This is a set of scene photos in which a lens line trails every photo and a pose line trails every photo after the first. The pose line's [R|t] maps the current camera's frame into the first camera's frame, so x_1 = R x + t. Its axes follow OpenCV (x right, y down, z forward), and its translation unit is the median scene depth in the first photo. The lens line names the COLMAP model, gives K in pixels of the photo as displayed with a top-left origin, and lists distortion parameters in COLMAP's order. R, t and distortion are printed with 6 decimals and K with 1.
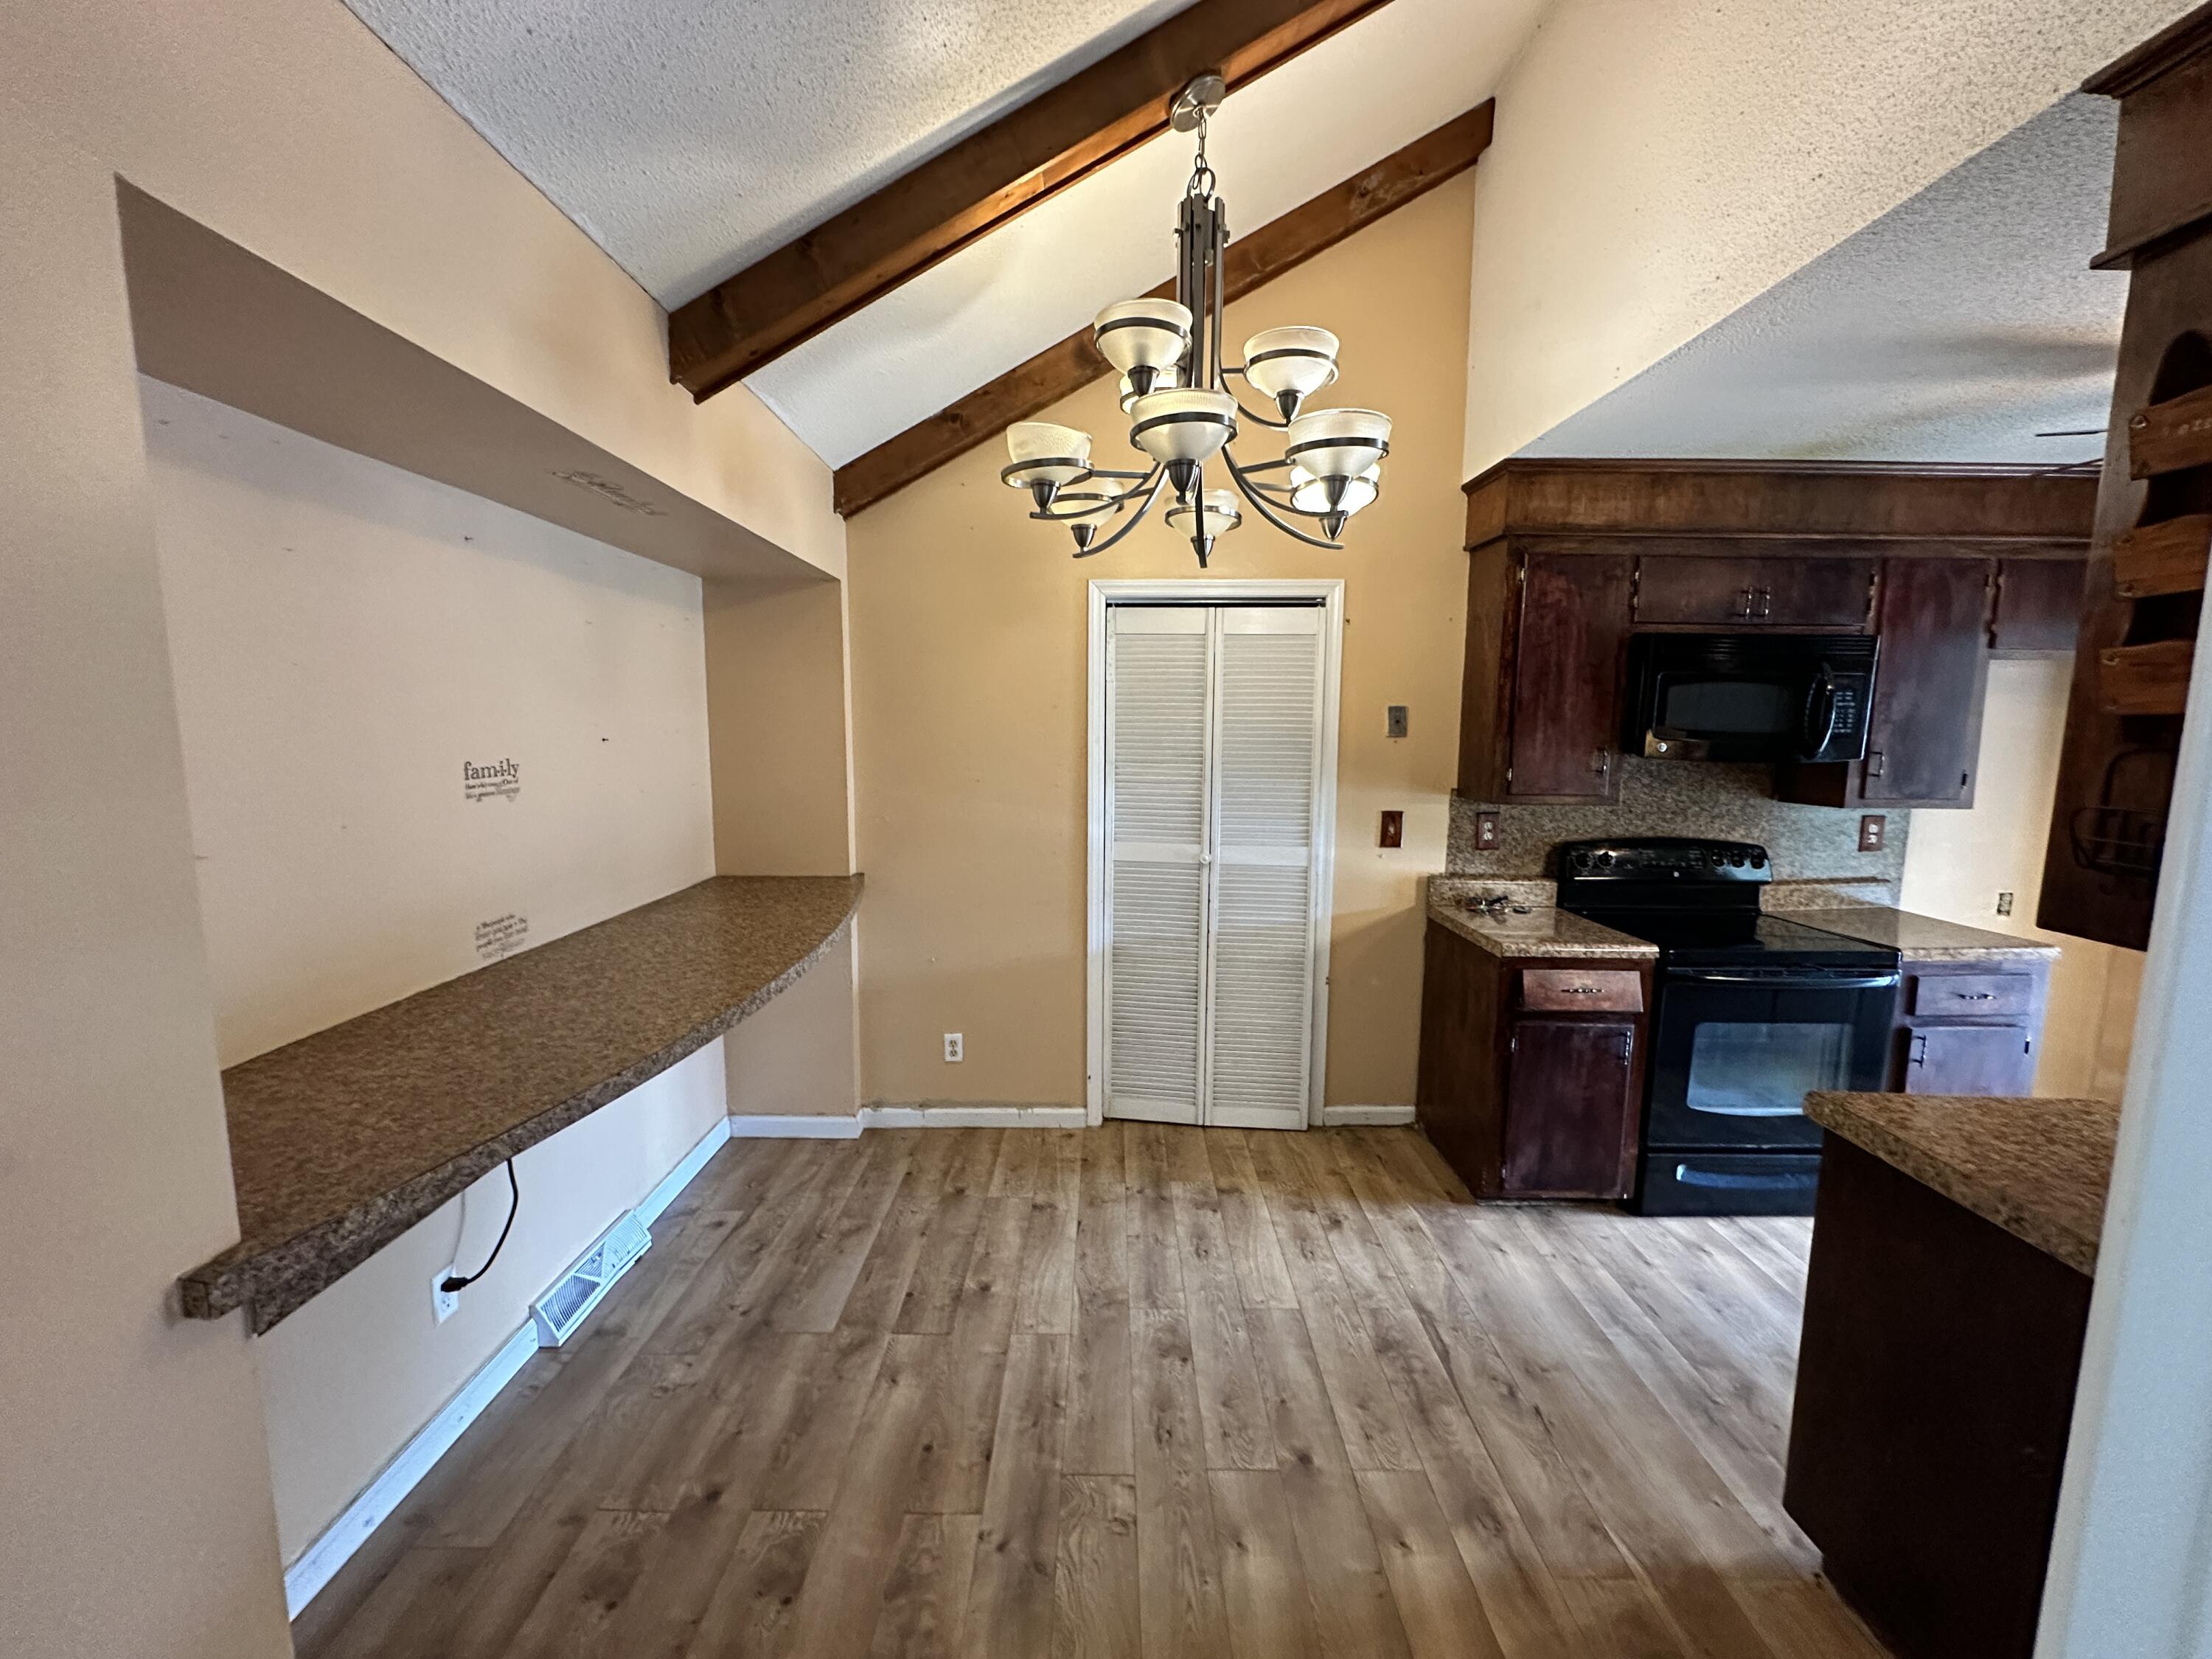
lens RADIAL K [[876.1, 0, 1115.4], [0, 876.1, 831.3], [0, 0, 1]] dist [-0.002157, 0.000109]
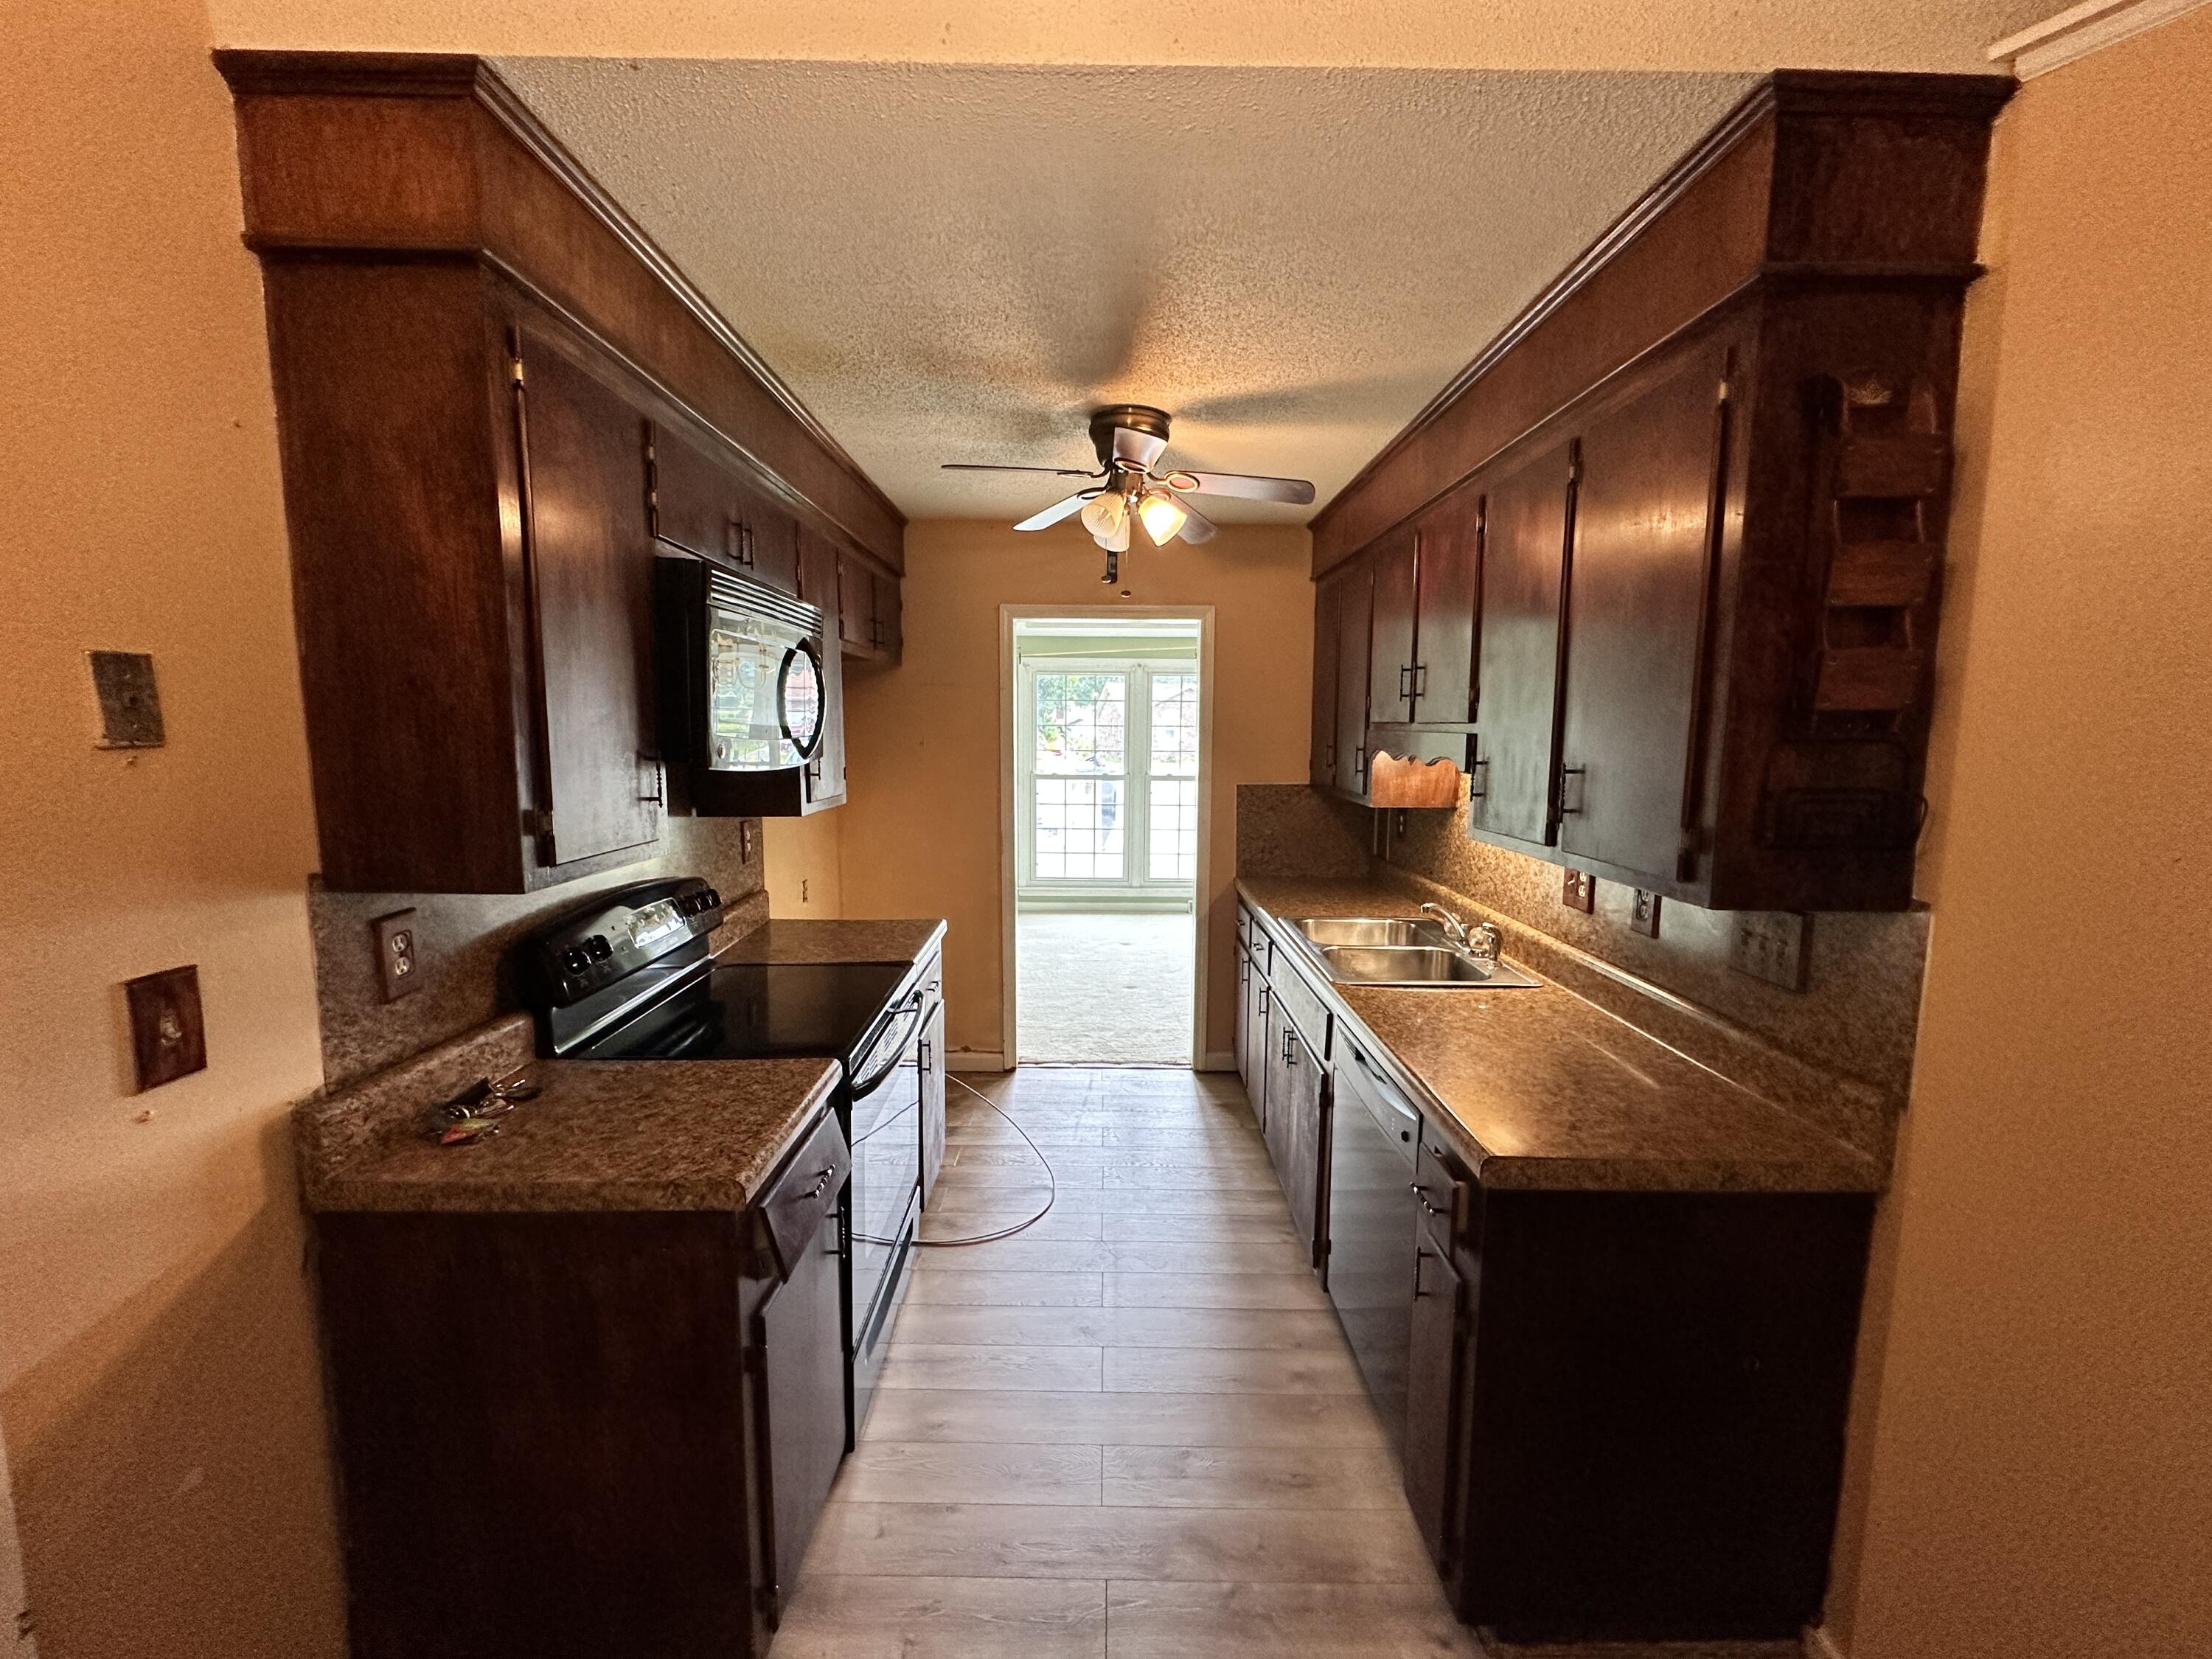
lens RADIAL K [[897.6, 0, 1106.0], [0, 897.6, 829.5], [0, 0, 1]] dist [-0.000740, 0.000120]
pose [[-0.002017, -0.126192, 0.992004, -0.012756], [0.109580, 0.986004, 0.125652, -0.079971], [-0.993976, 0.108957, 0.011839, 0.635694]]
